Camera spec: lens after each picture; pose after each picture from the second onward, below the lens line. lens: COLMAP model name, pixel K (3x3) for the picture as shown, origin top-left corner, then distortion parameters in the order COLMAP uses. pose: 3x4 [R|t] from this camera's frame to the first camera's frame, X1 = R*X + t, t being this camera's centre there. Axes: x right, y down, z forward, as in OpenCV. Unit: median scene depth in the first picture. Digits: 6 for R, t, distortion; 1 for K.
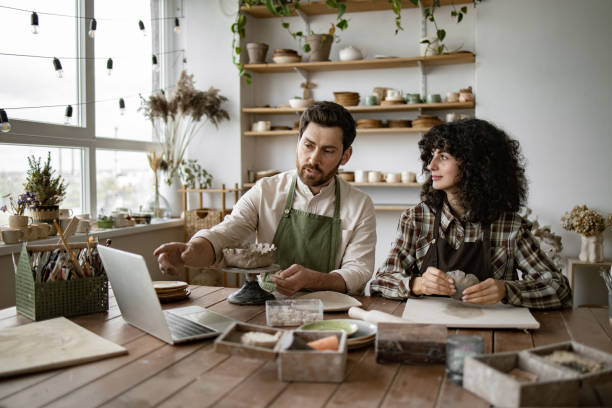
lens RADIAL K [[616.4, 0, 303.9], [0, 616.4, 204.3], [0, 0, 1]] dist [-0.071559, 0.000000]
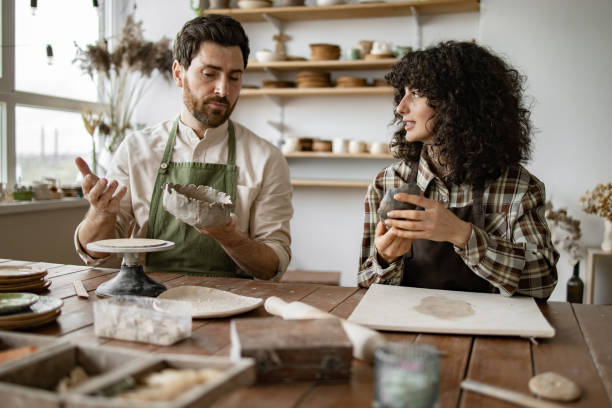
lens RADIAL K [[642.1, 0, 304.2], [0, 642.1, 207.3], [0, 0, 1]] dist [-0.077213, 0.000000]
pose [[0.999855, 0.016885, 0.002230, 0.044358], [-0.016937, 0.999527, 0.025660, 0.016926], [-0.001795, -0.025694, 0.999668, 0.133439]]
